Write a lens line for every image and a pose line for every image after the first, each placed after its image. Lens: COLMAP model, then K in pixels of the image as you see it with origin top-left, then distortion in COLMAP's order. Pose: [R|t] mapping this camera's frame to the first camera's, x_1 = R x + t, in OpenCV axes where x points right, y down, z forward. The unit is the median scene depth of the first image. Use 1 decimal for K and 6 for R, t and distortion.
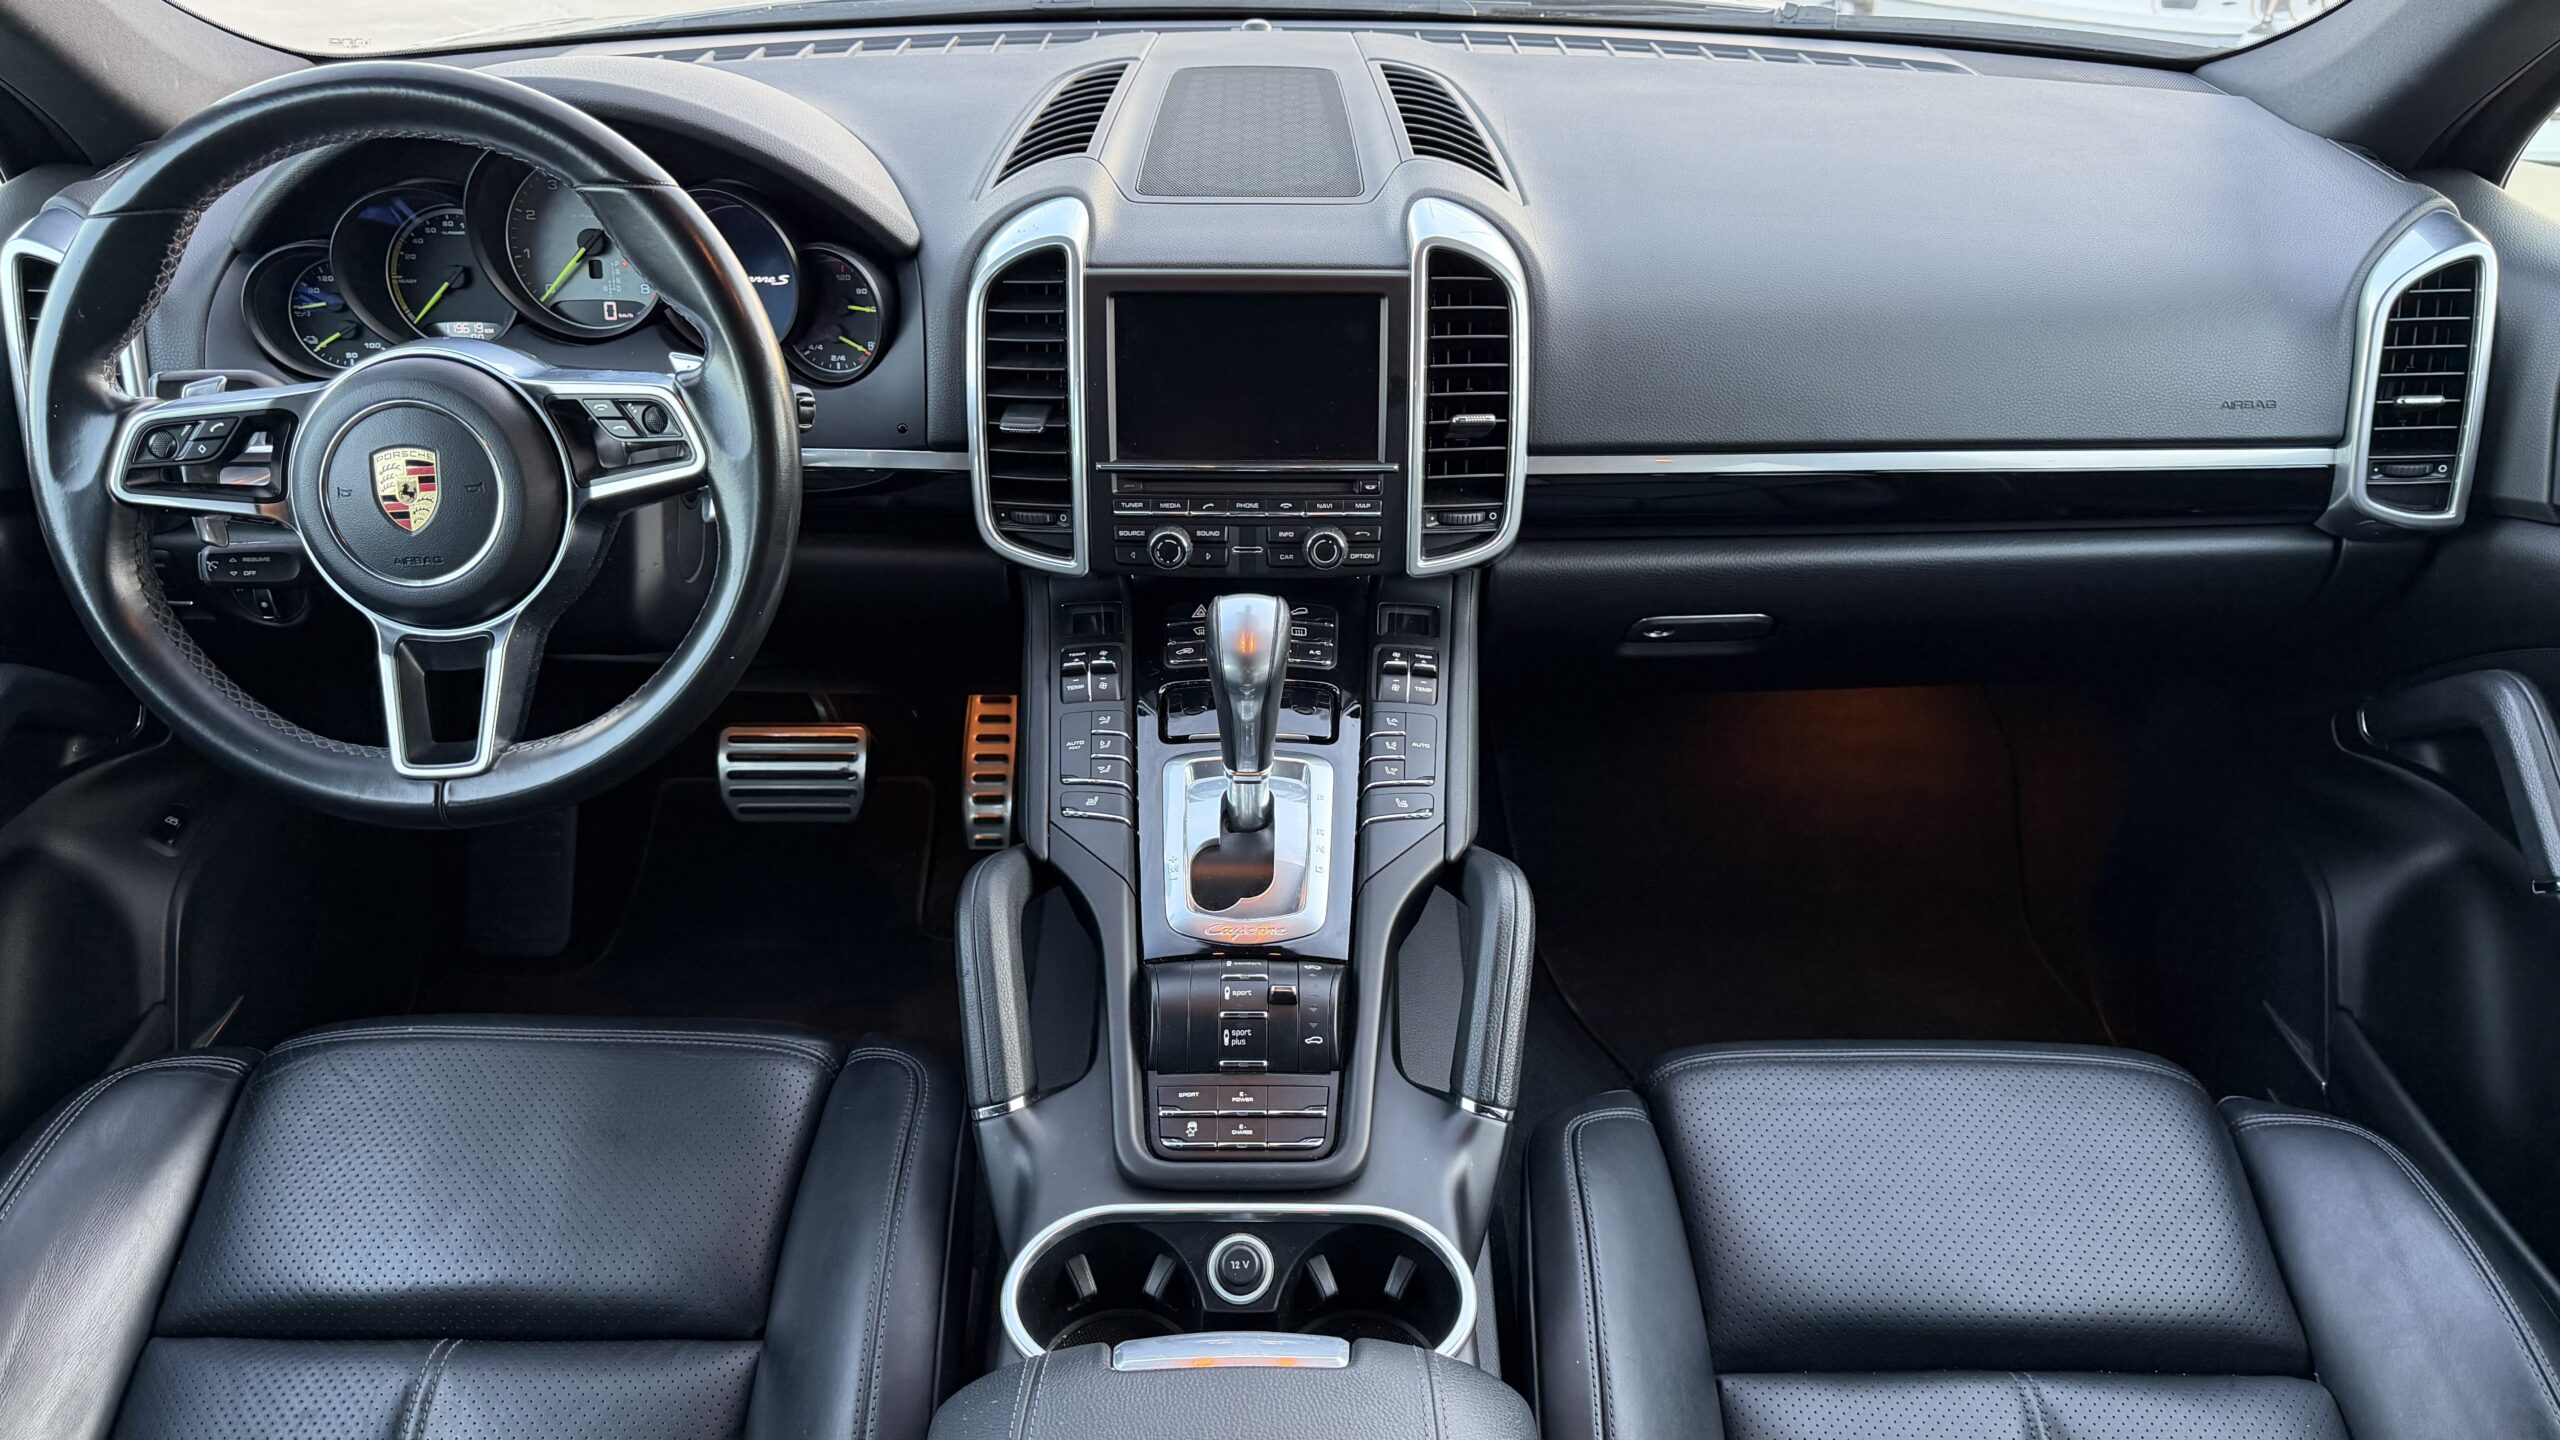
lens RADIAL K [[1869.6, 0, 1280.0], [0, 1869.6, 720.0], [0, 0, 1]] dist [-0.005670, -0.008480]
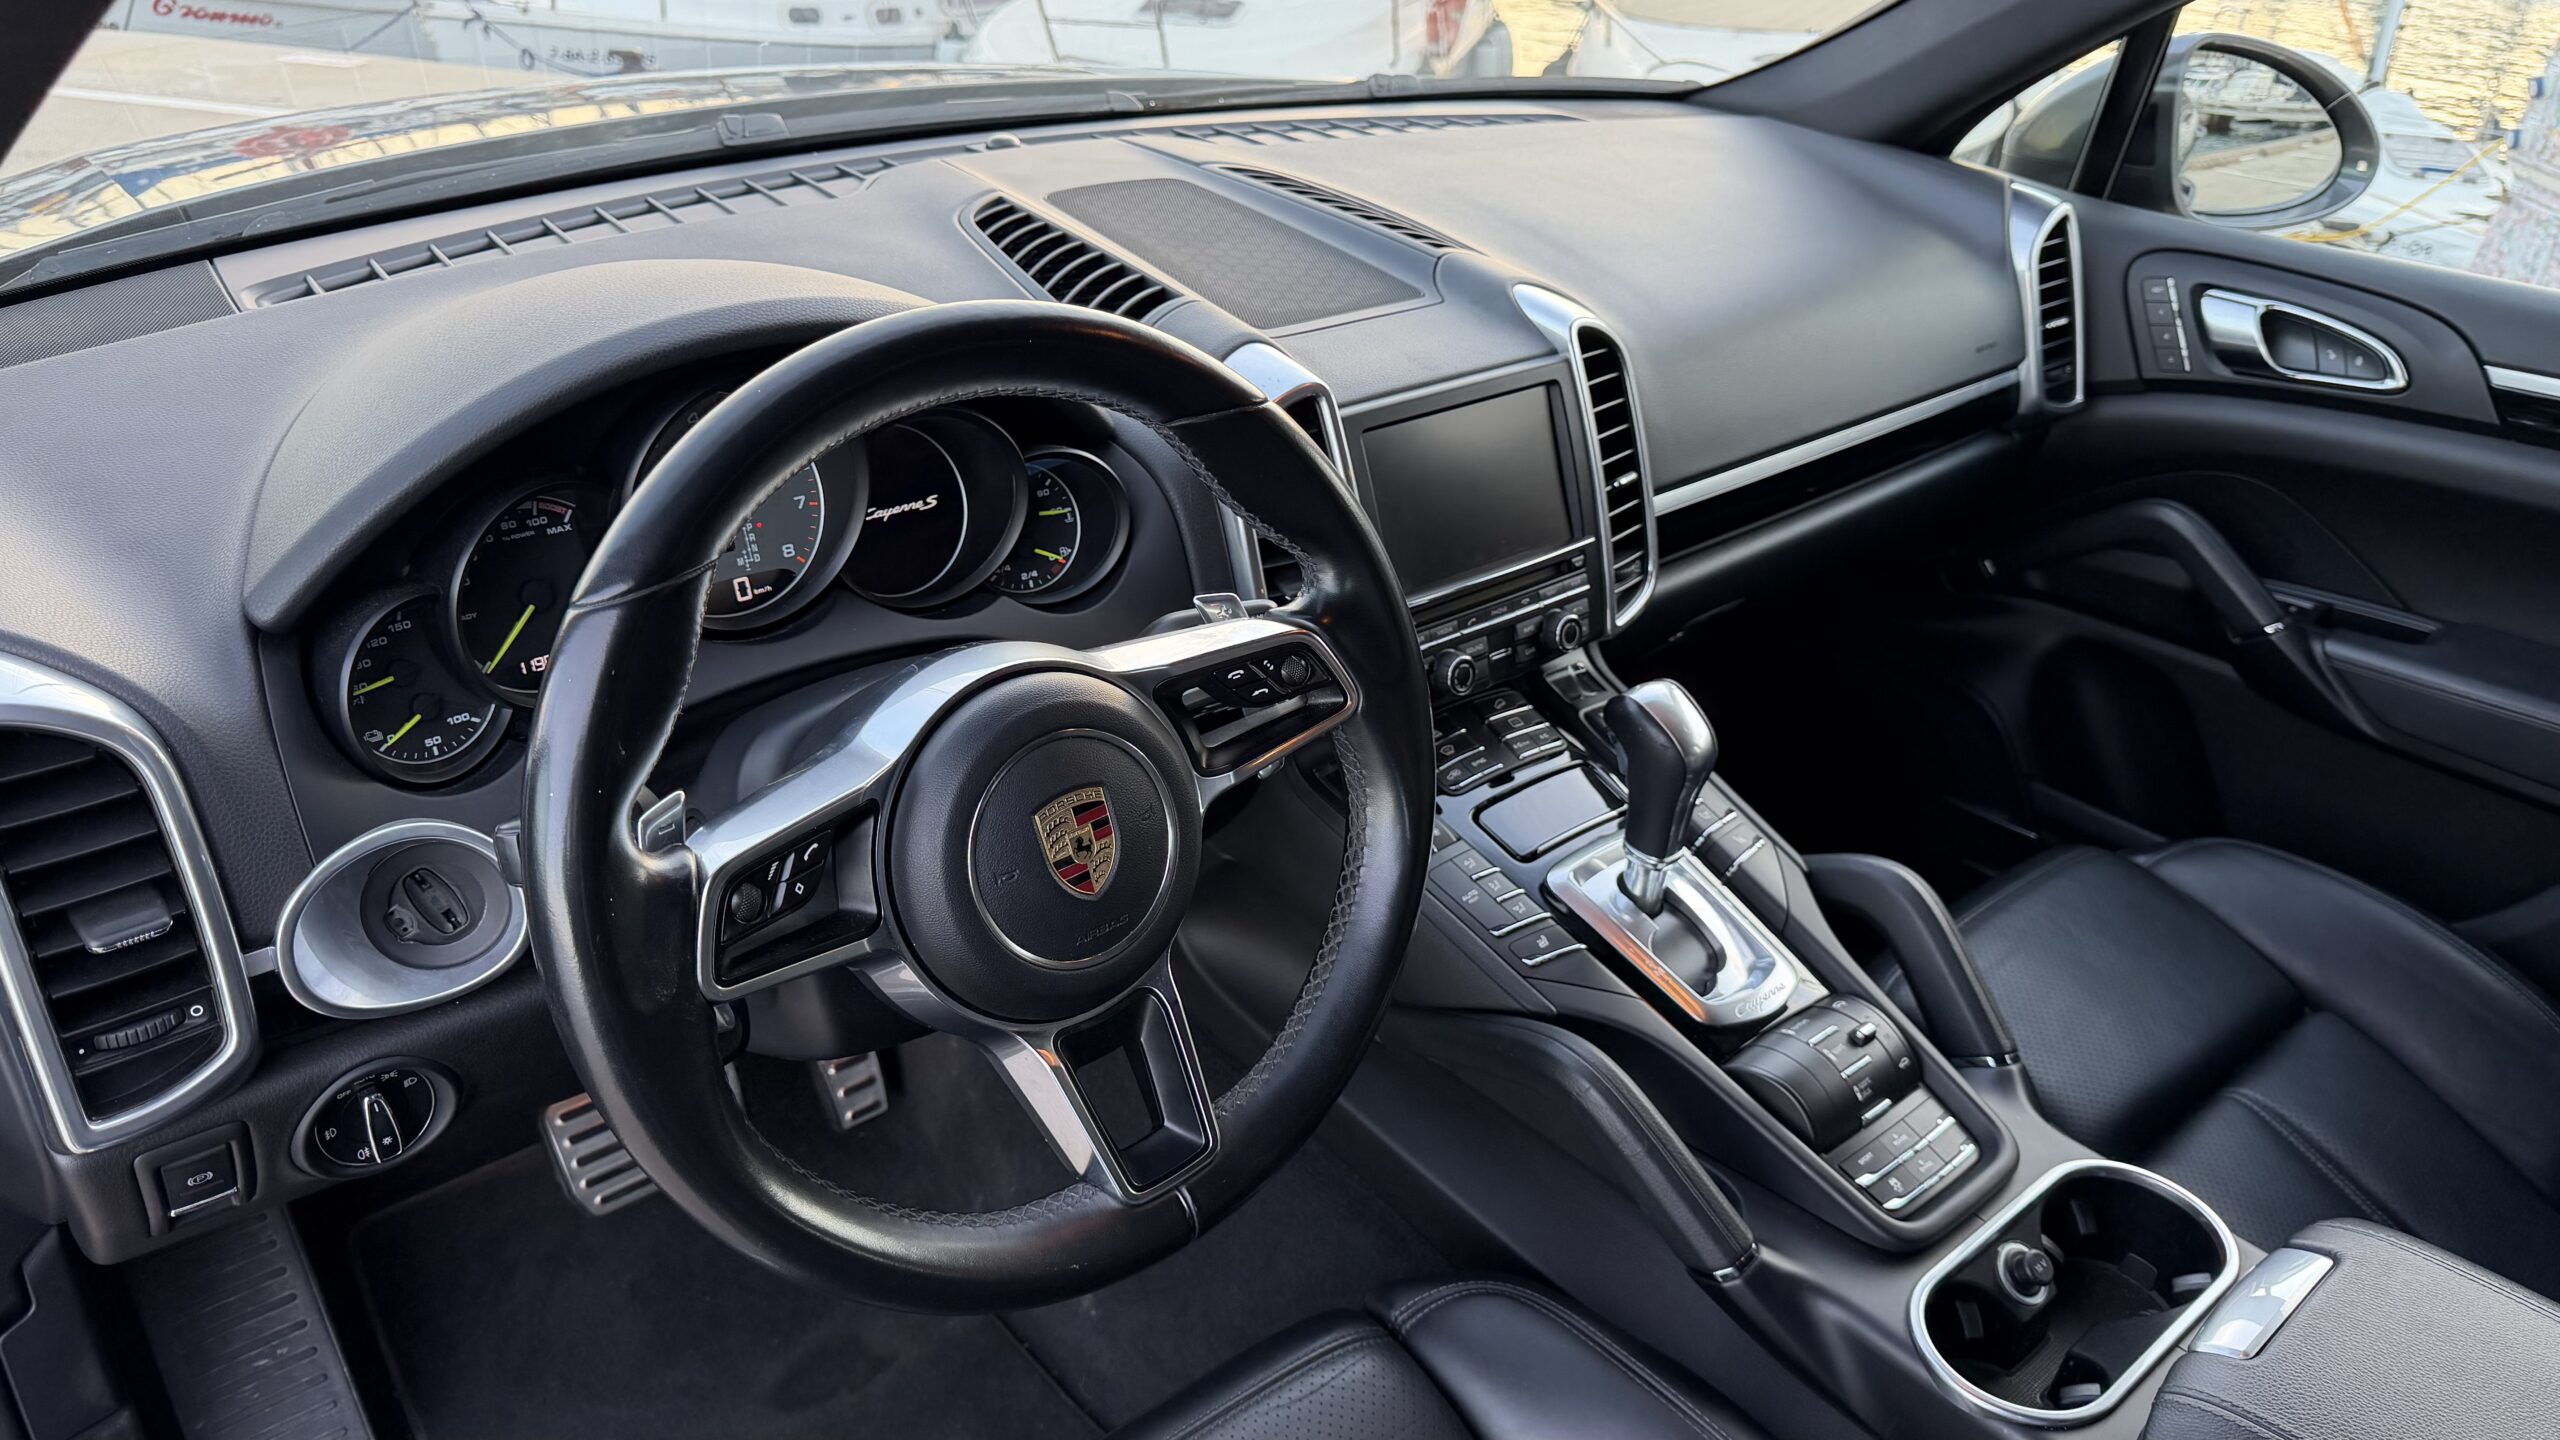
lens RADIAL K [[1839.1, 0, 1280.0], [0, 1839.1, 720.0], [0, 0, 1]] dist [-0.048320, -0.001585]
pose [[0.763507, -0.286147, 0.578945, -0.669839], [0.301212, 0.950782, 0.072695, -0.164014], [-0.571252, 0.118882, 0.812120, 0.285424]]
